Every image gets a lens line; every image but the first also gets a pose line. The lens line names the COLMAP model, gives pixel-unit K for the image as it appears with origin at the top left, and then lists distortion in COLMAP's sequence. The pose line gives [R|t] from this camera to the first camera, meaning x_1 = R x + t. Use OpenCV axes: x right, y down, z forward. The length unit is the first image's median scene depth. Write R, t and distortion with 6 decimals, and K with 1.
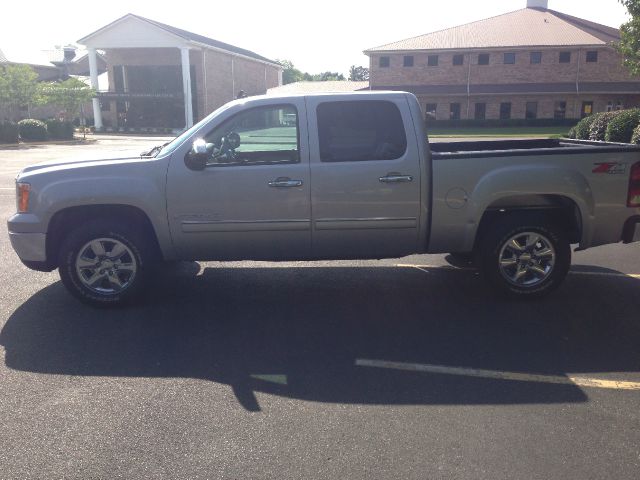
lens RADIAL K [[605.7, 0, 320.0], [0, 605.7, 240.0], [0, 0, 1]] dist [0.161716, -0.276202]
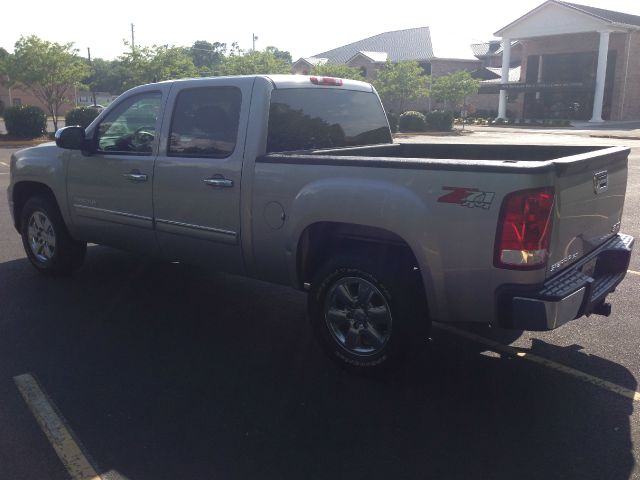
lens RADIAL K [[605.7, 0, 320.0], [0, 605.7, 240.0], [0, 0, 1]] dist [0.161716, -0.276202]
pose [[0.748864, 0.147045, -0.646205, 0.101414], [-0.138684, 0.988256, 0.064164, -0.012571], [0.648051, 0.041568, 0.760462, 0.061493]]
